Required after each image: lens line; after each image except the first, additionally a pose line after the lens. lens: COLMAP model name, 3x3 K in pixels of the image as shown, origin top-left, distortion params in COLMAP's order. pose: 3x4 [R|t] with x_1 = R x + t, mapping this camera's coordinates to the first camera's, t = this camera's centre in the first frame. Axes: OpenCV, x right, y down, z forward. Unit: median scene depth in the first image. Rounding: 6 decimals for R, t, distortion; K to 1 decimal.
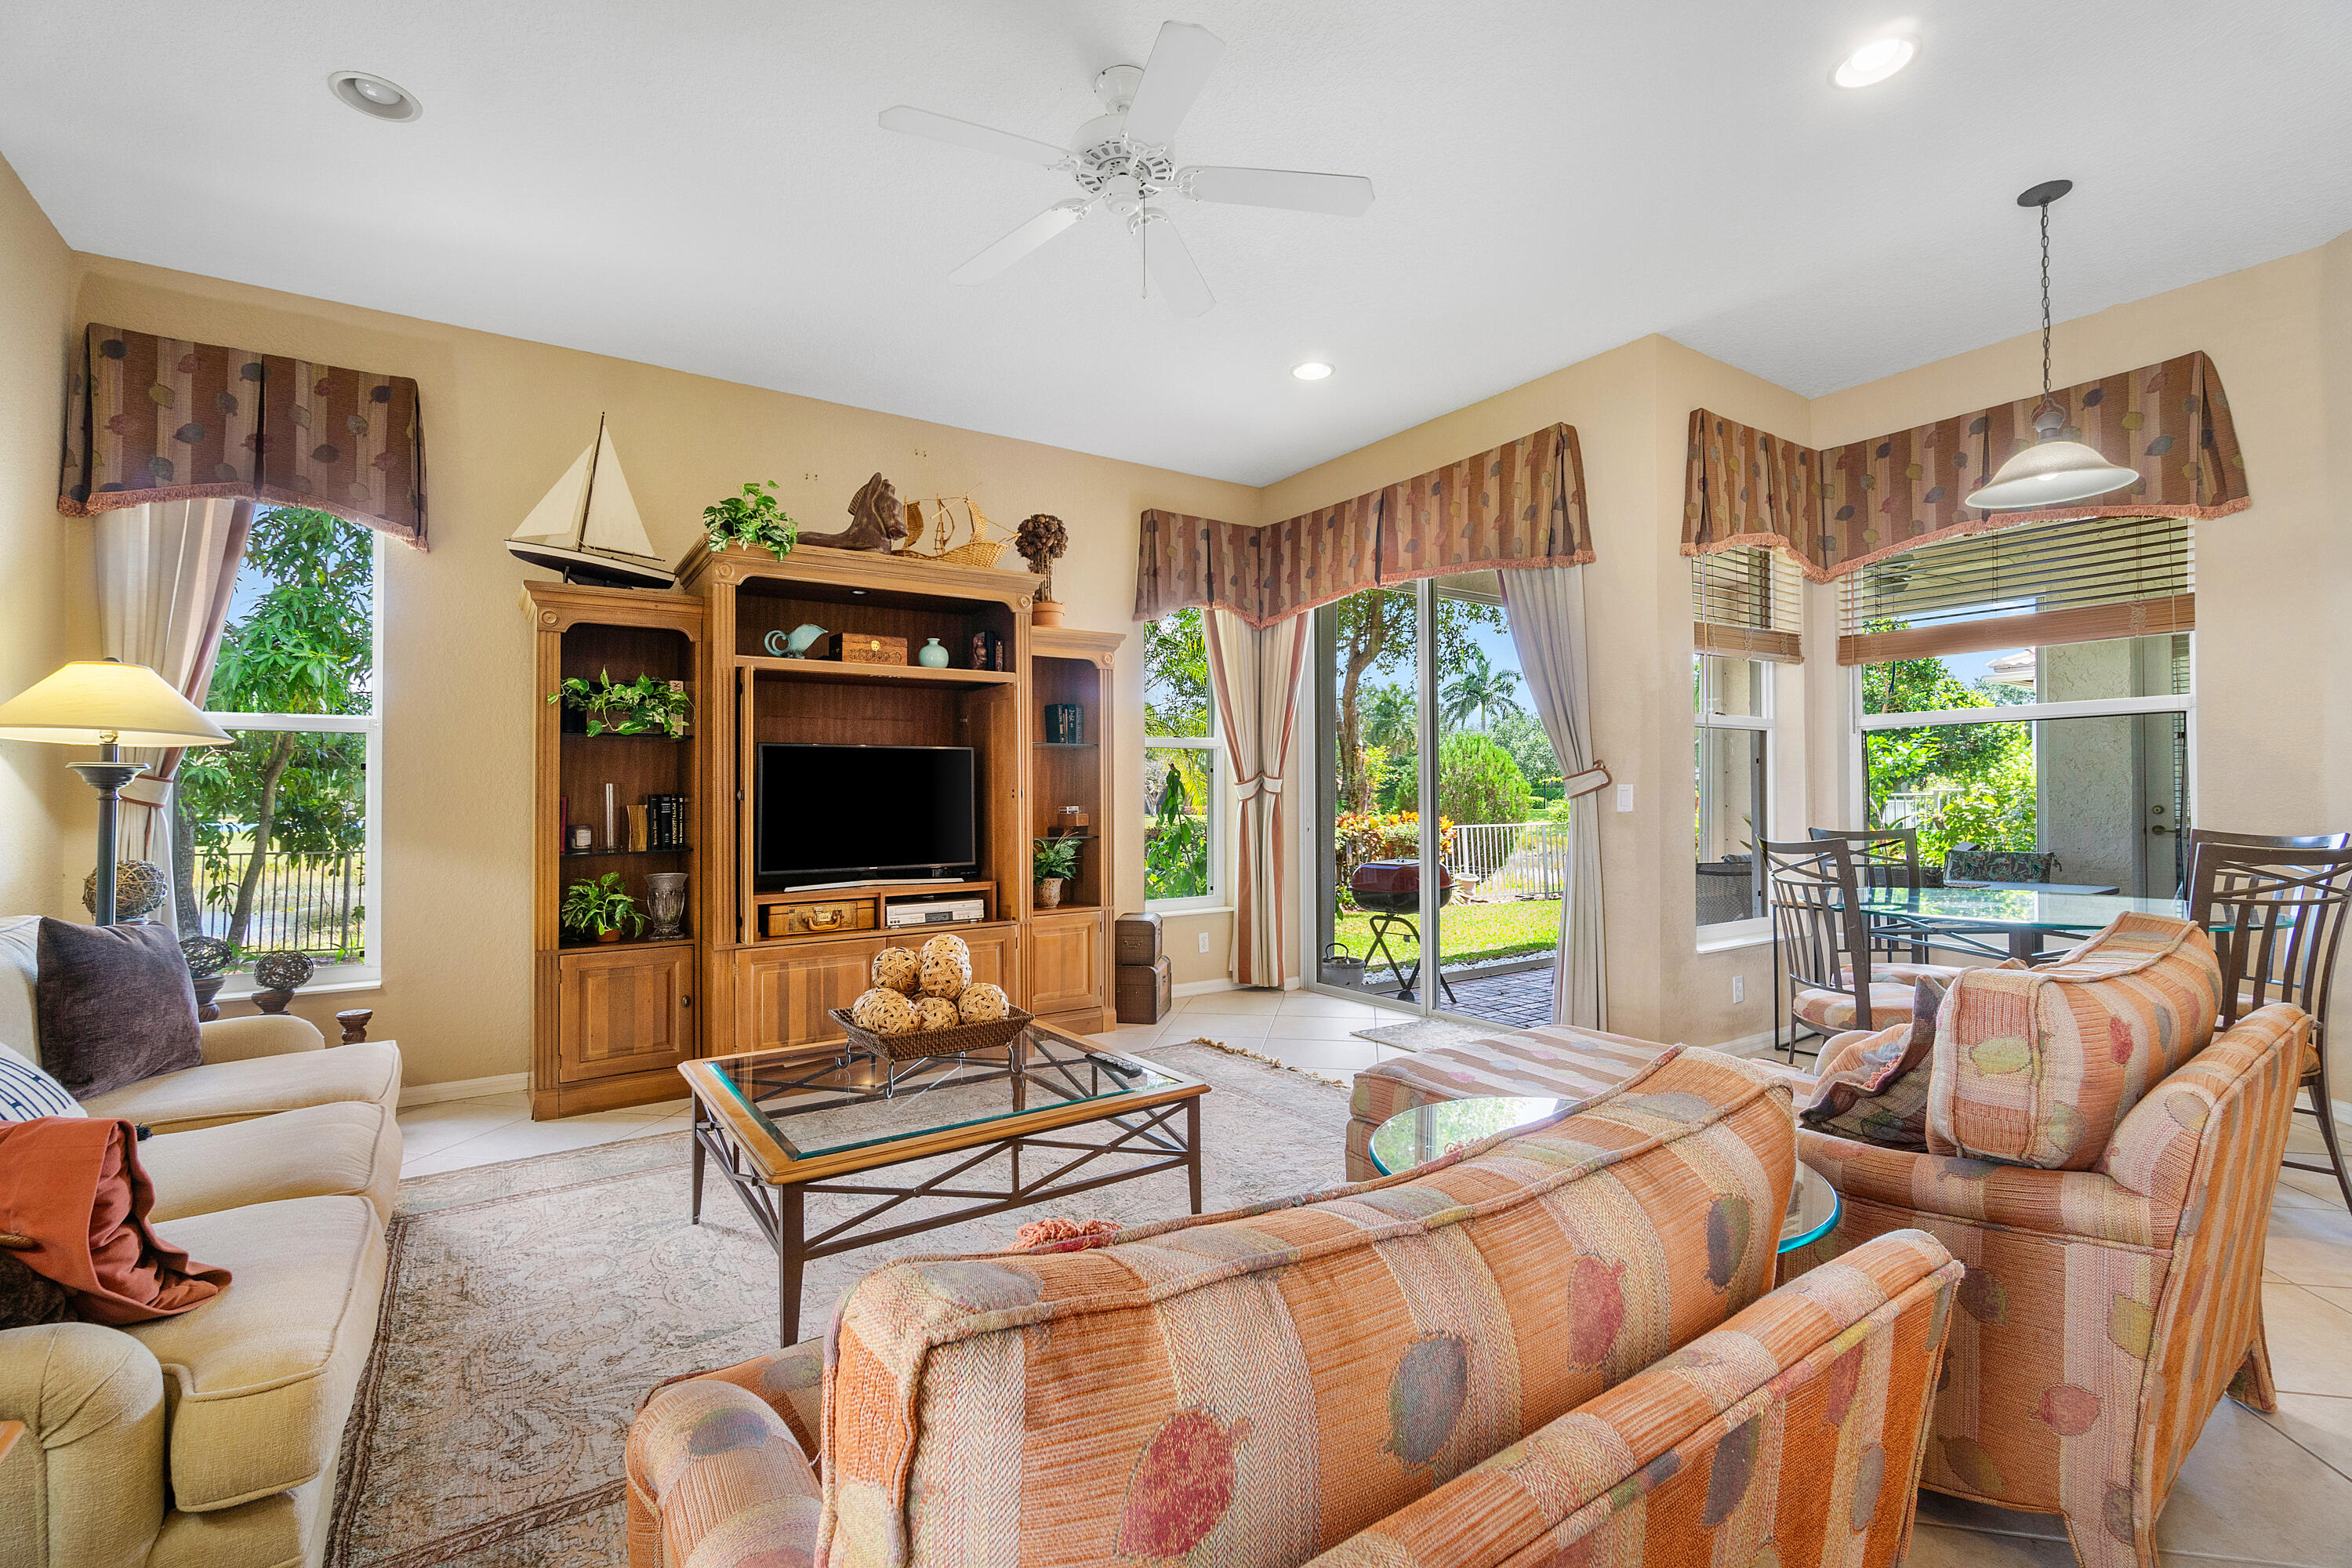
lens RADIAL K [[1038.1, 0, 1180.0], [0, 1038.1, 762.2], [0, 0, 1]] dist [-0.000682, -0.000099]
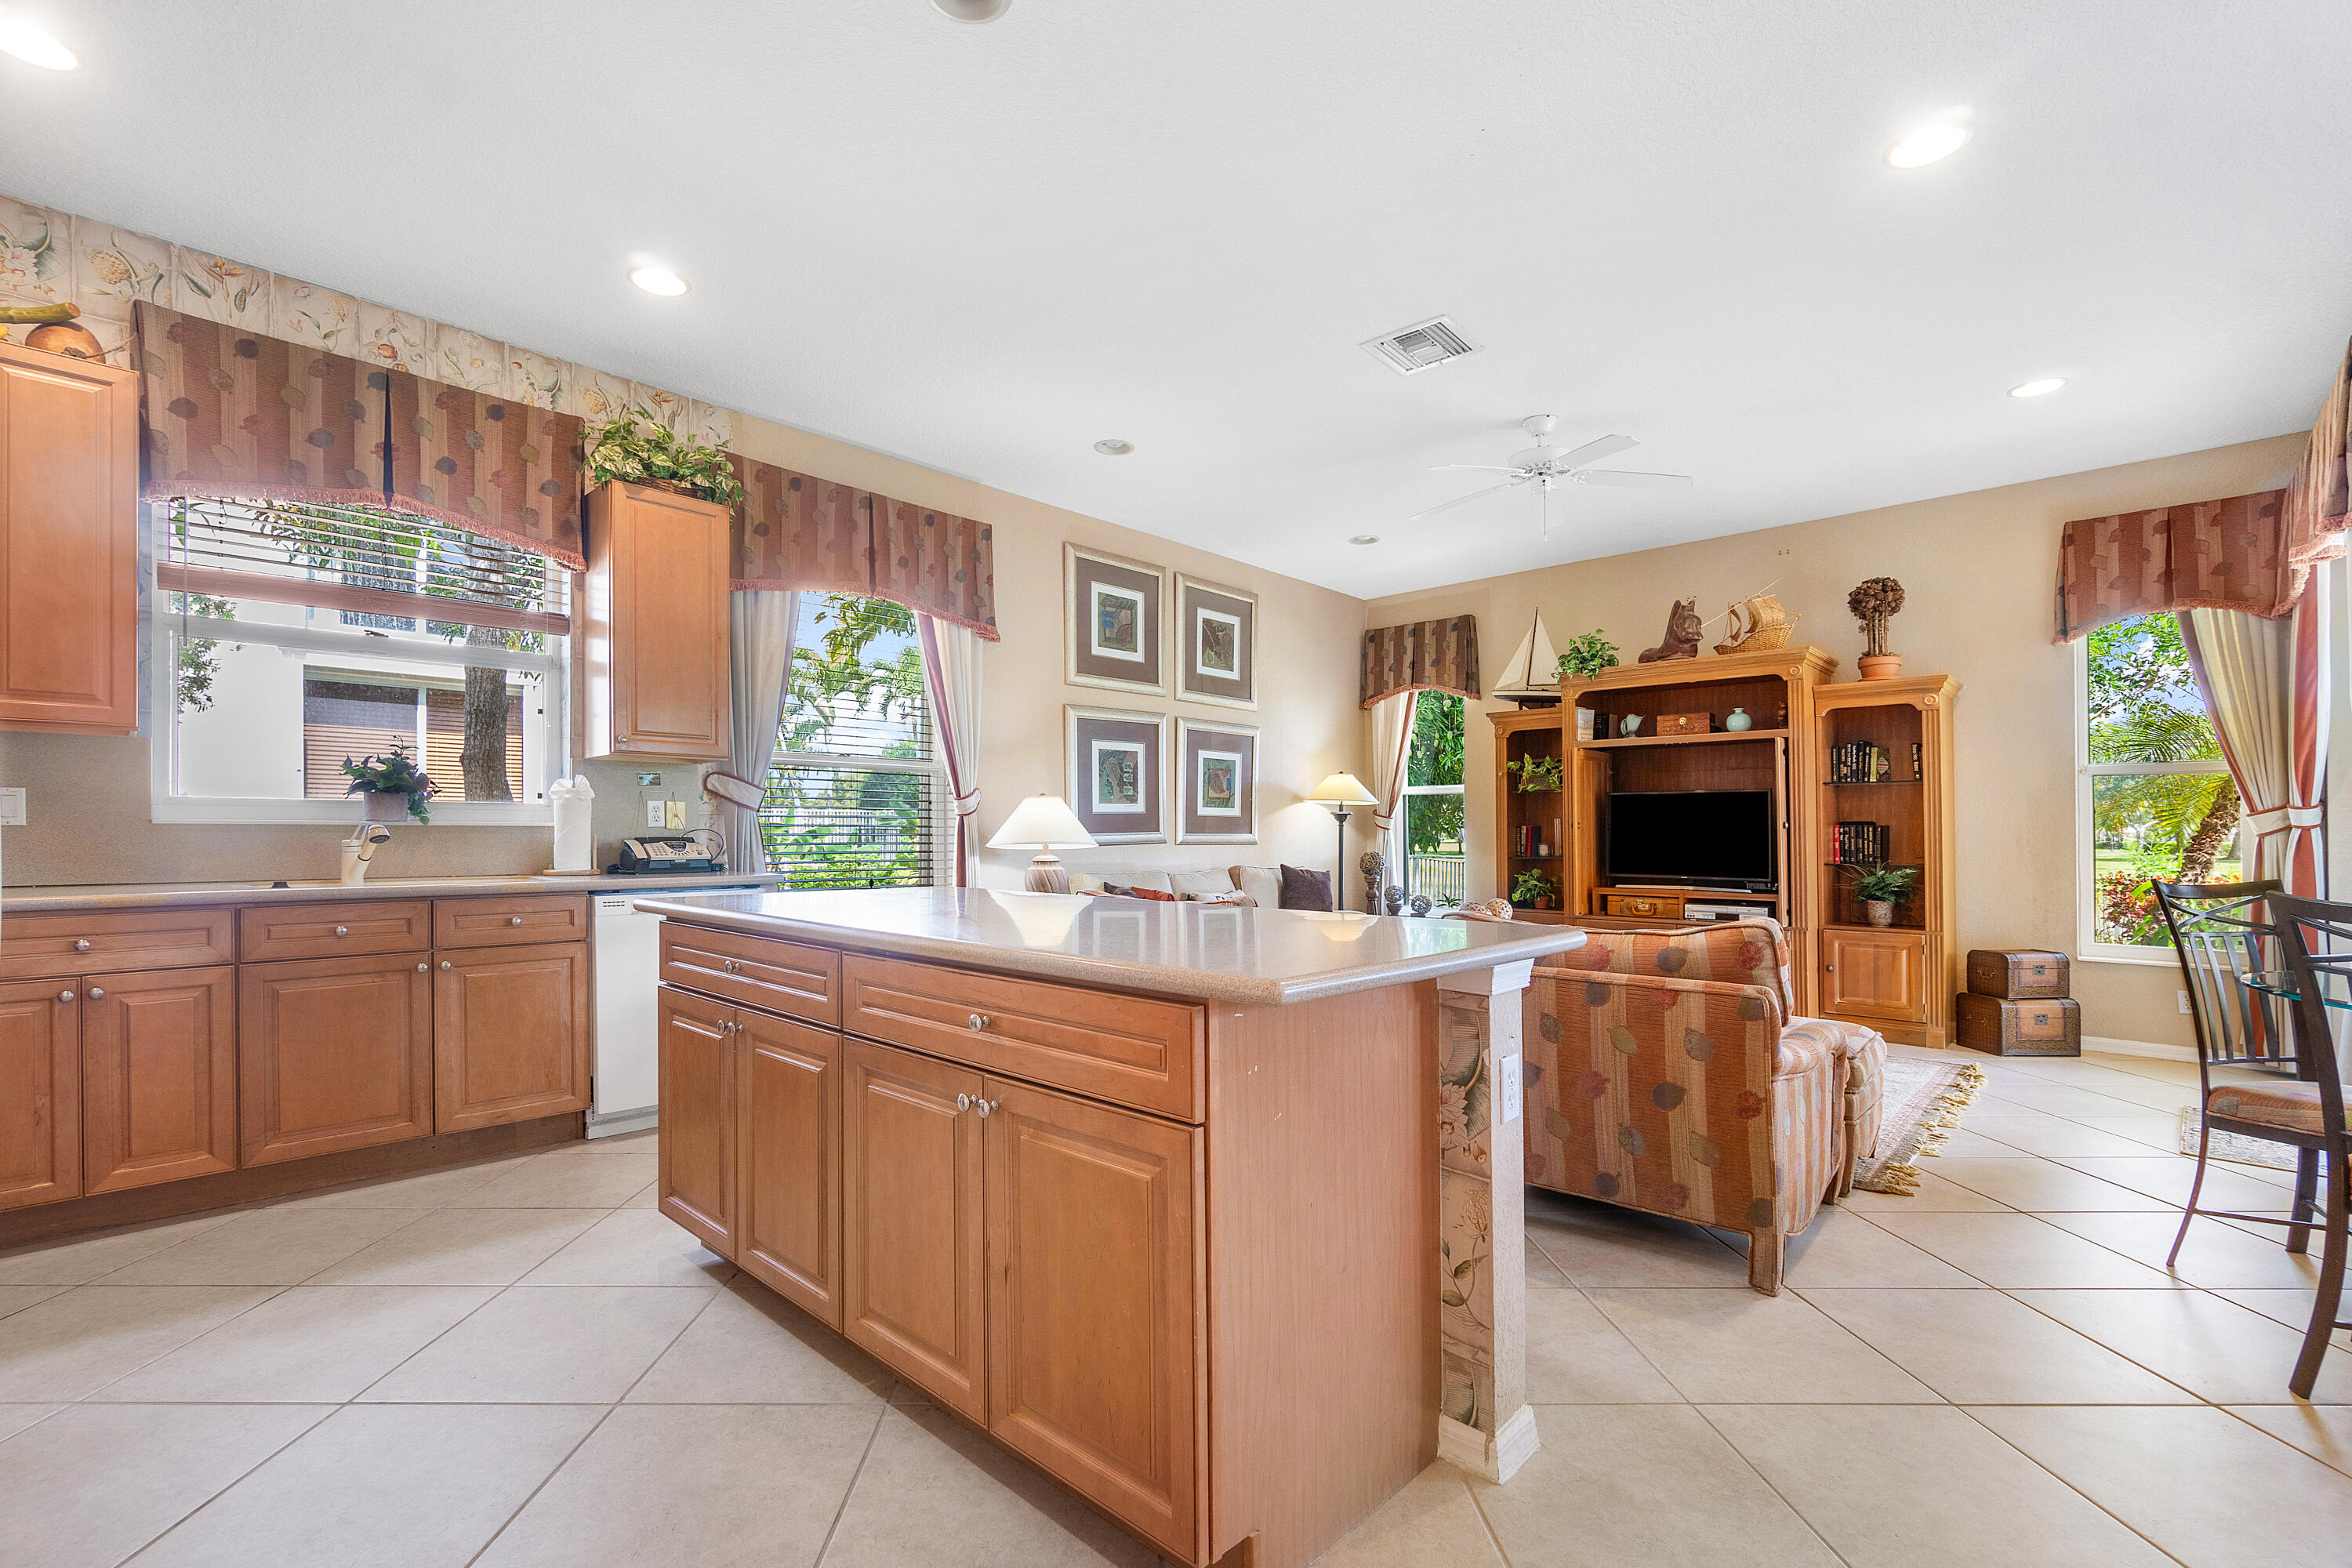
lens RADIAL K [[1002.8, 0, 1168.6], [0, 1002.8, 830.7], [0, 0, 1]] dist [0.000629, 0.000007]
pose [[0.228950, 0.010615, -0.973380, 0.891064], [0.027251, 0.999479, 0.017310, -0.005496], [0.973057, -0.030489, 0.228541, -0.003576]]
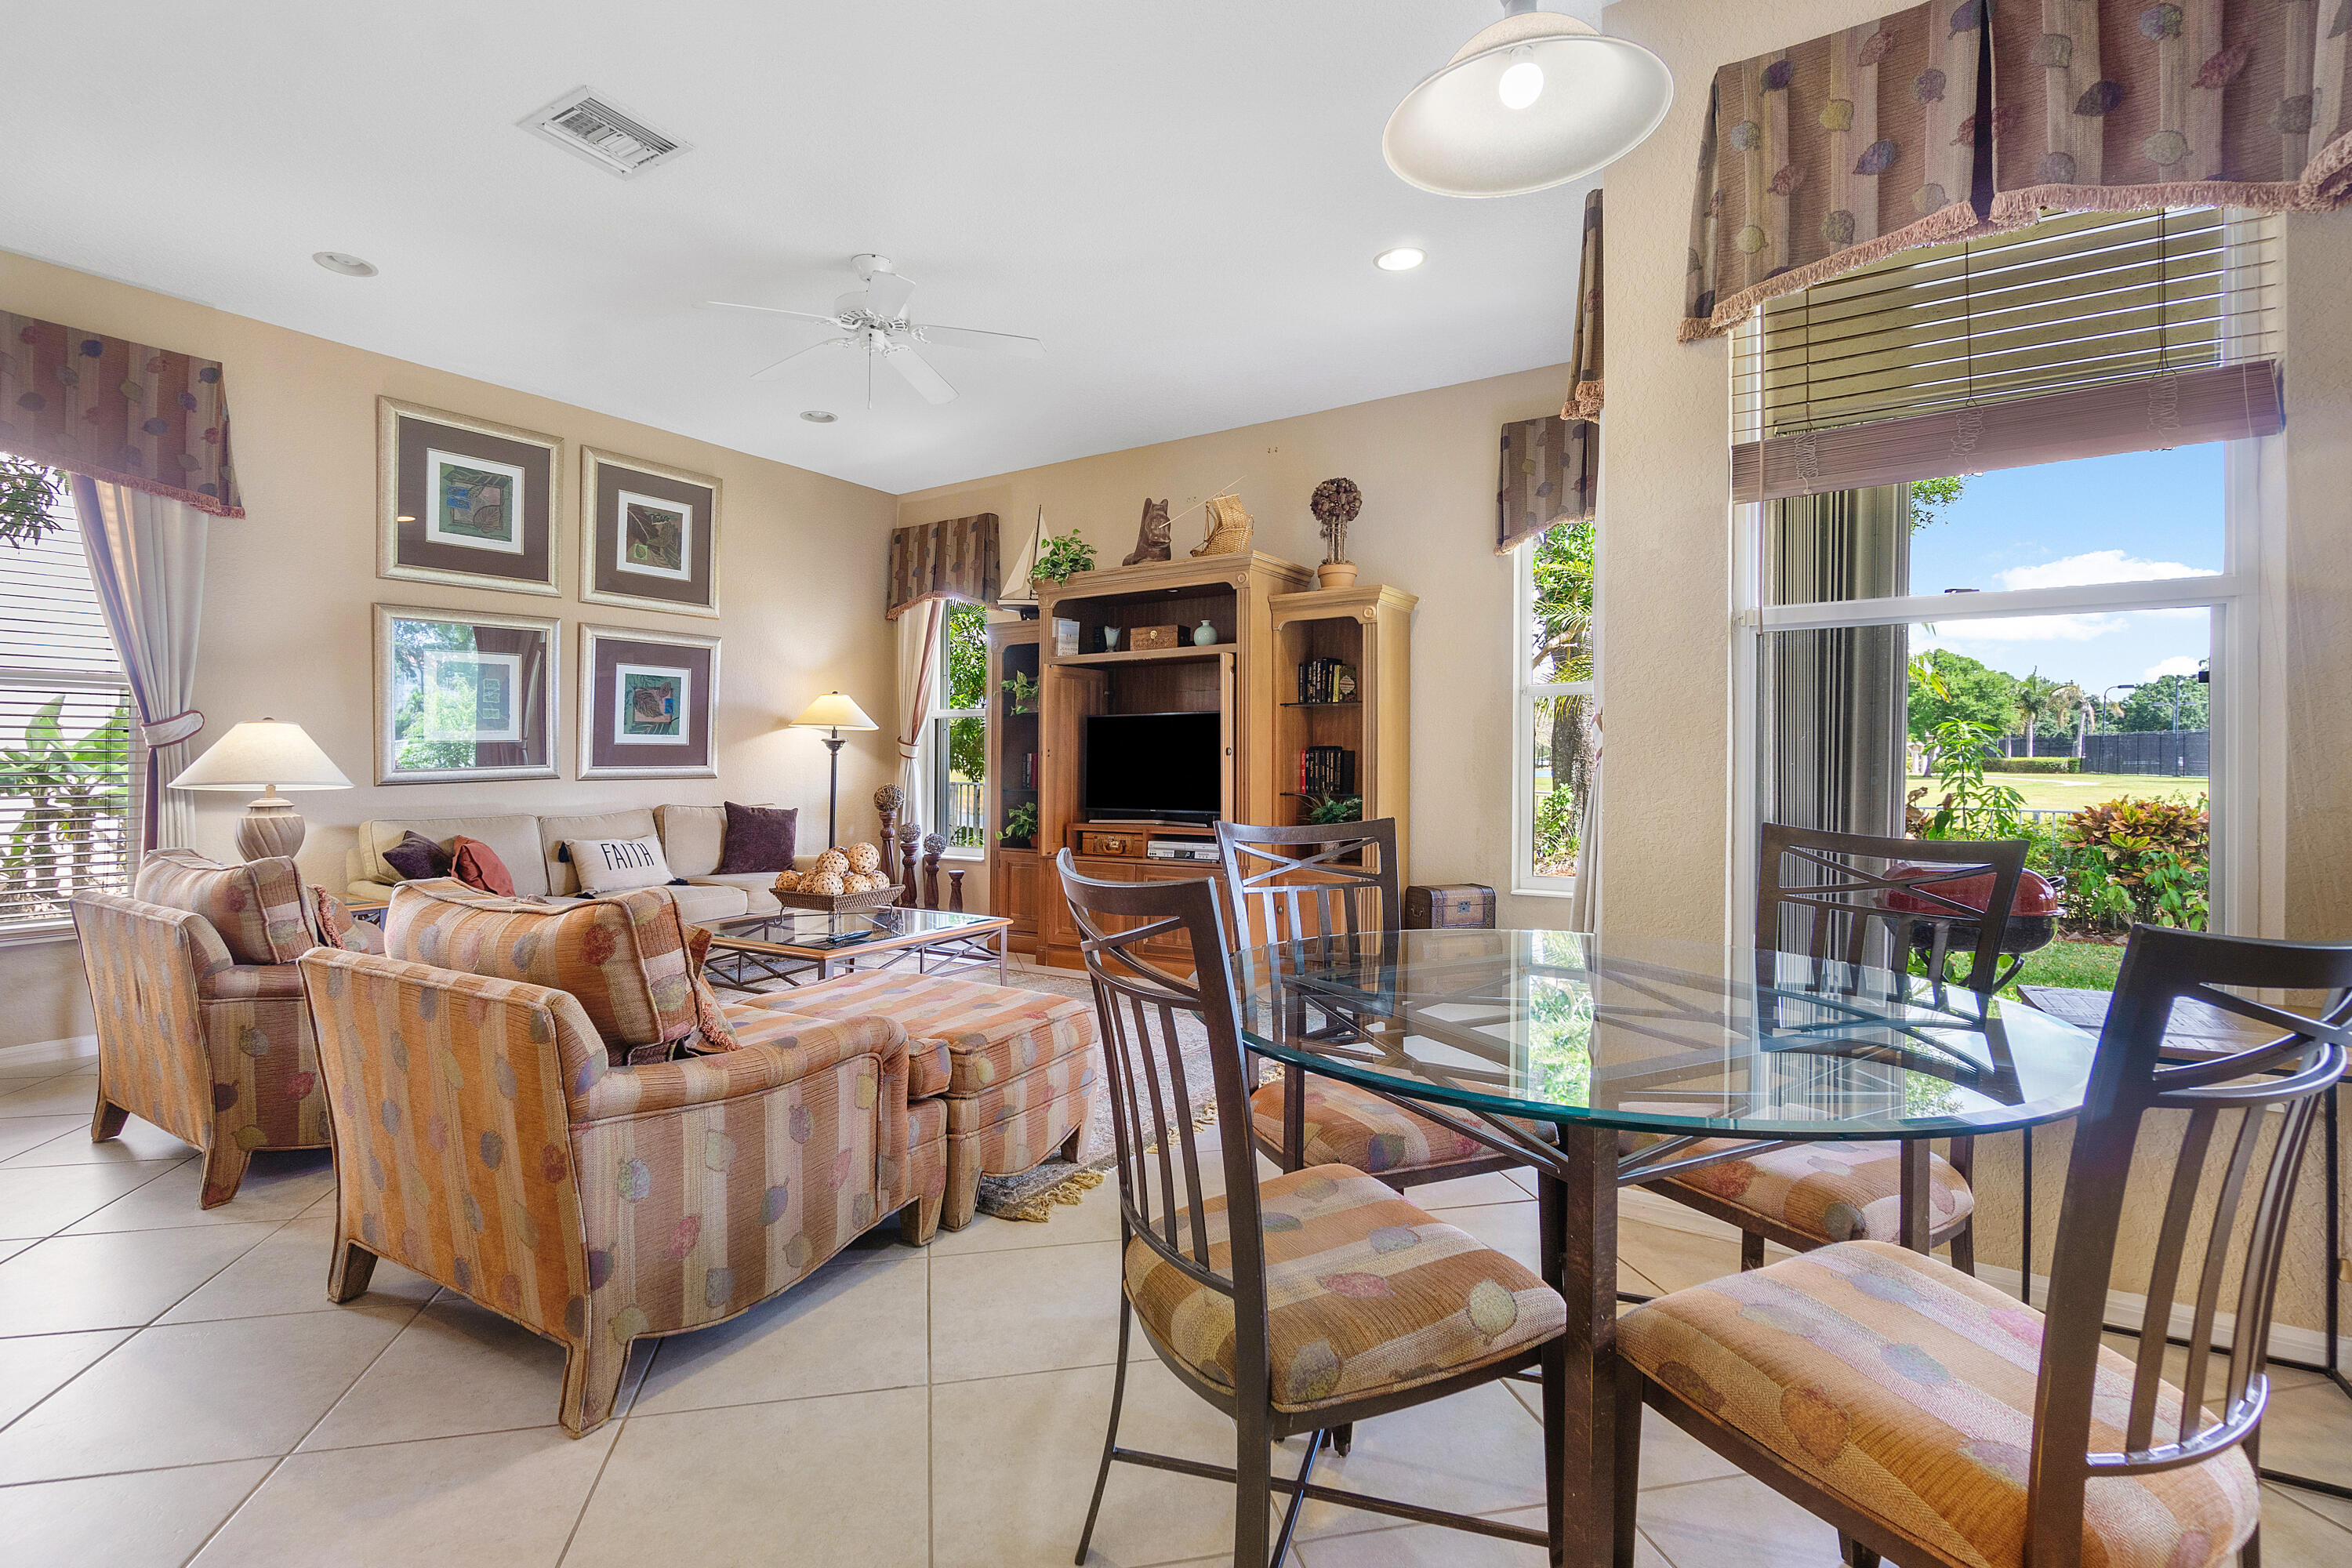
lens RADIAL K [[1038.1, 0, 1180.0], [0, 1038.1, 762.2], [0, 0, 1]] dist [-0.000682, -0.000099]
pose [[0.401069, 0.012905, -0.915957, 0.883883], [0.032591, 0.999067, 0.028346, 0.008180], [0.915468, -0.041221, 0.400274, 0.522652]]
